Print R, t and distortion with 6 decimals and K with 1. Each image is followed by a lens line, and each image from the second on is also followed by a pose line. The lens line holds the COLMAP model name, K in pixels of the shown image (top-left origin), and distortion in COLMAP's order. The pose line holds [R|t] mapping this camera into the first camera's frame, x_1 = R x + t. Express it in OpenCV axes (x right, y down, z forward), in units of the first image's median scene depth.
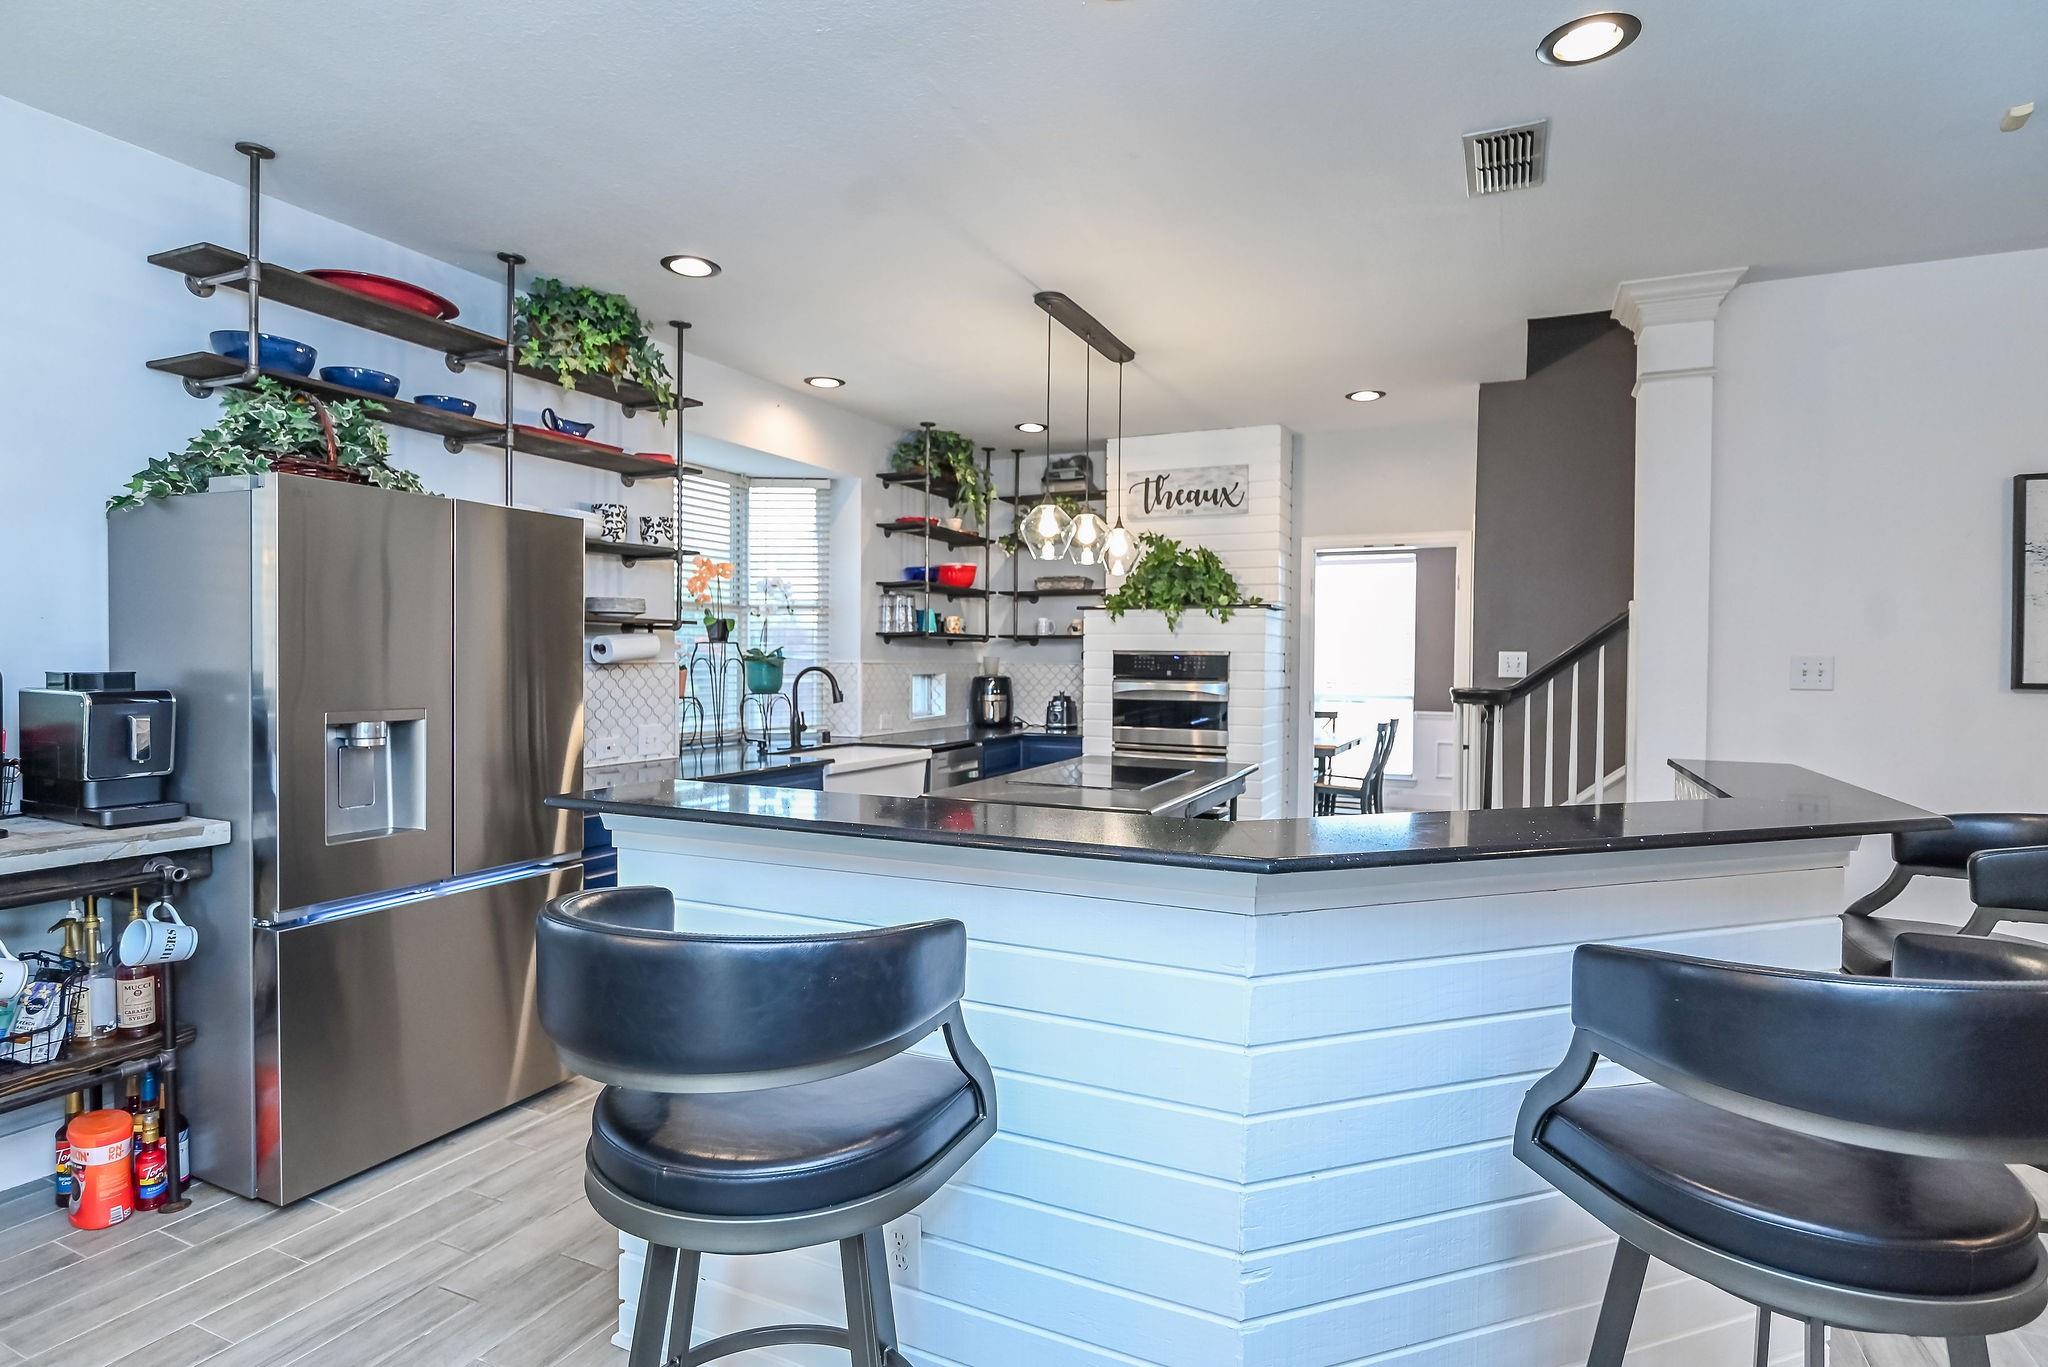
lens RADIAL K [[1086.5, 0, 1034.7], [0, 1086.5, 690.4], [0, 0, 1]] dist [-0.005451, -0.000630]
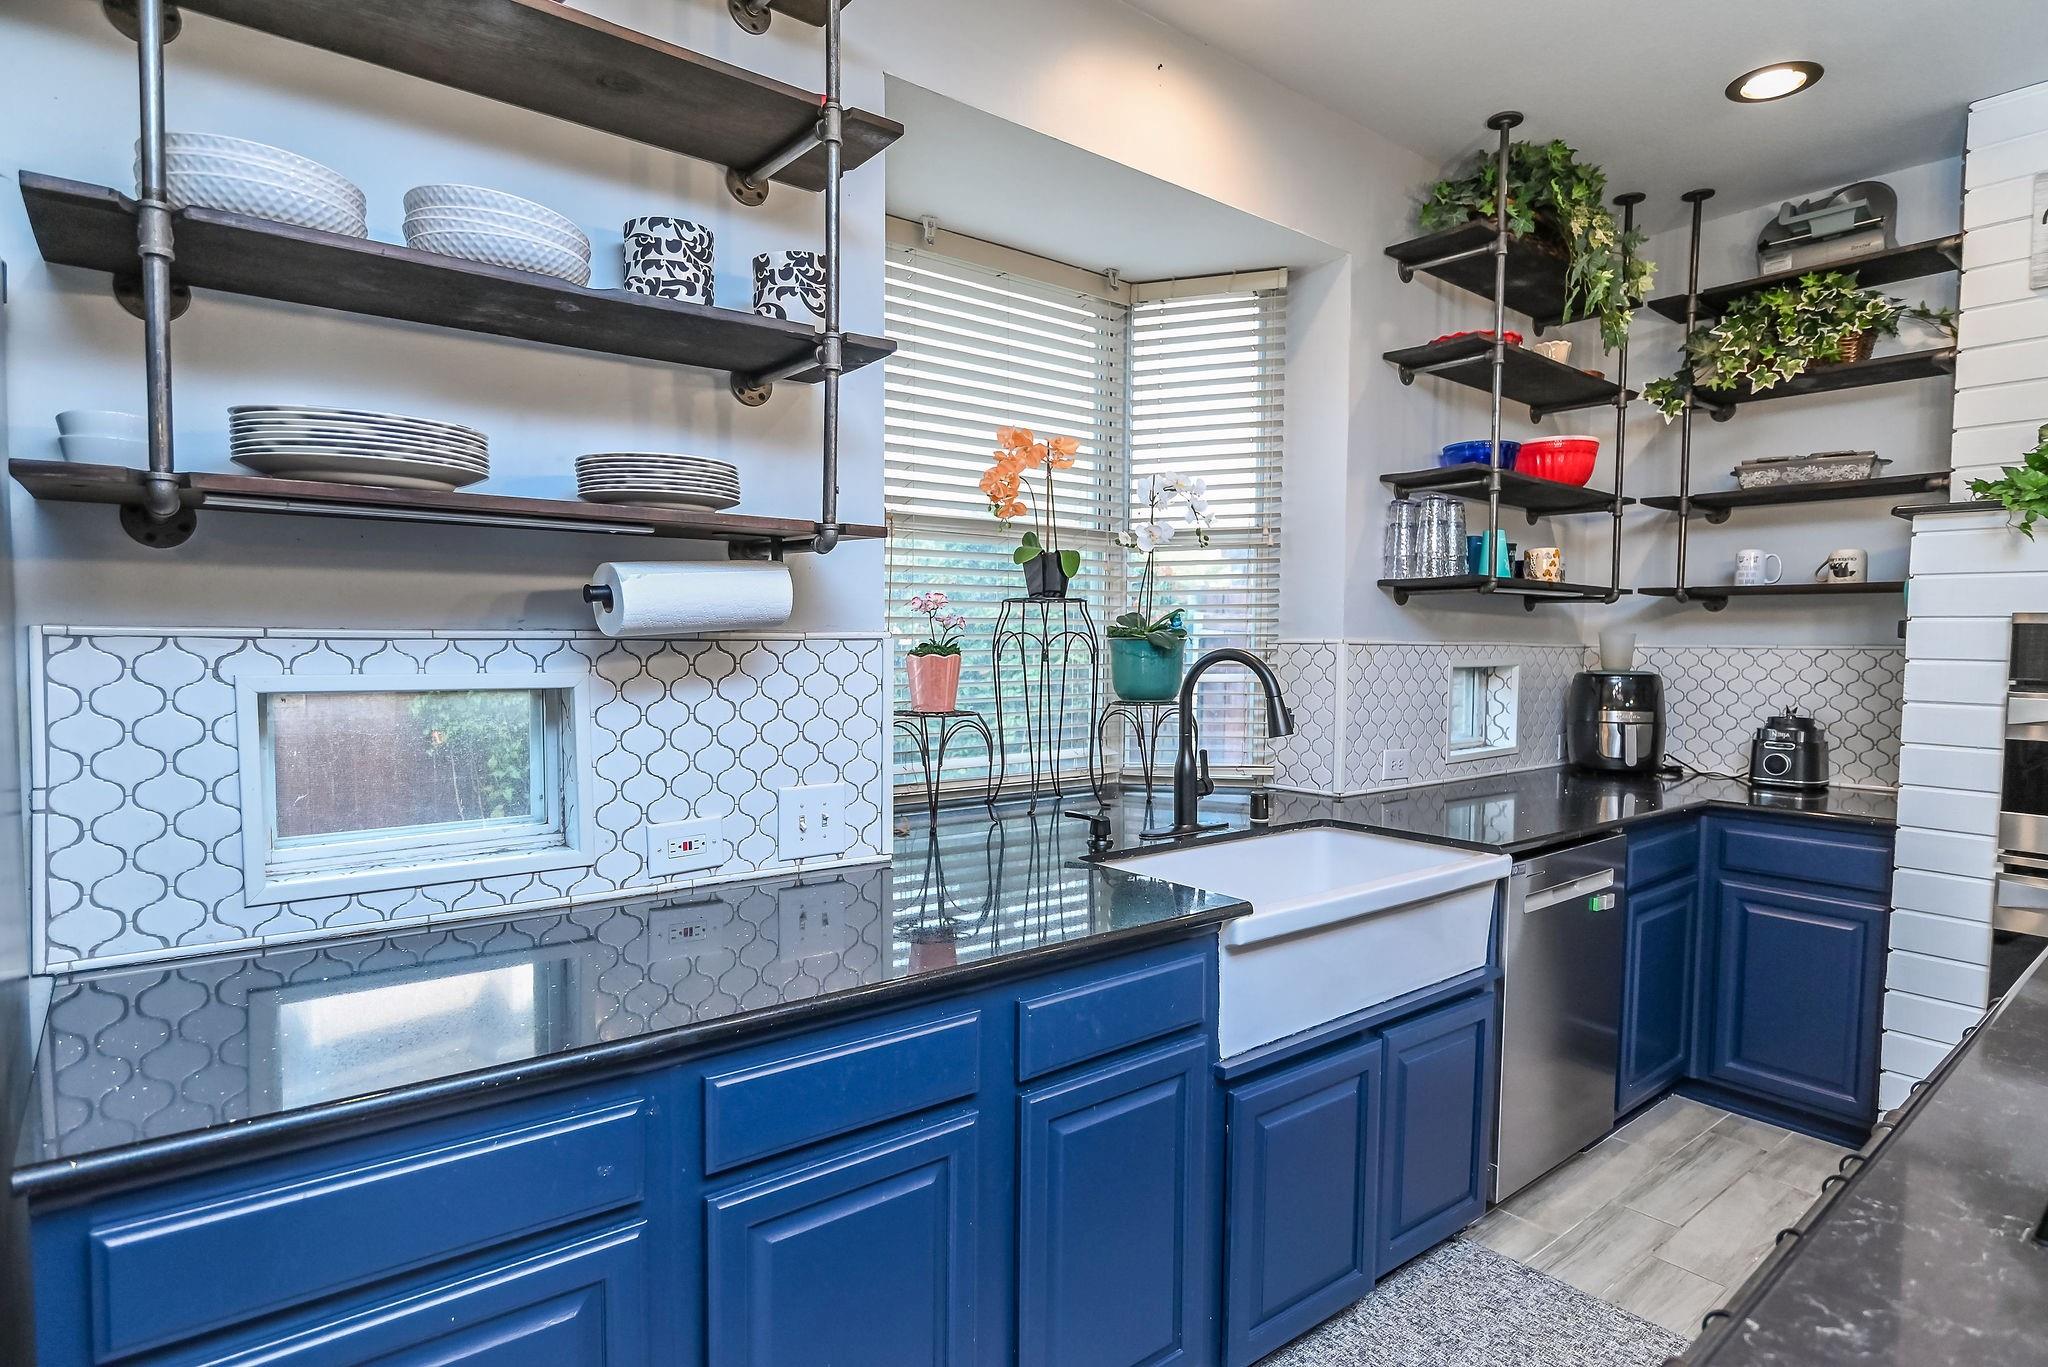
lens RADIAL K [[1086.5, 0, 1034.7], [0, 1086.5, 690.4], [0, 0, 1]] dist [-0.005451, -0.000630]
pose [[0.899357, 0.024274, -0.436541, -0.070486], [-0.017301, 0.999651, 0.019943, -0.011389], [0.436873, -0.010383, 0.899463, 0.493360]]
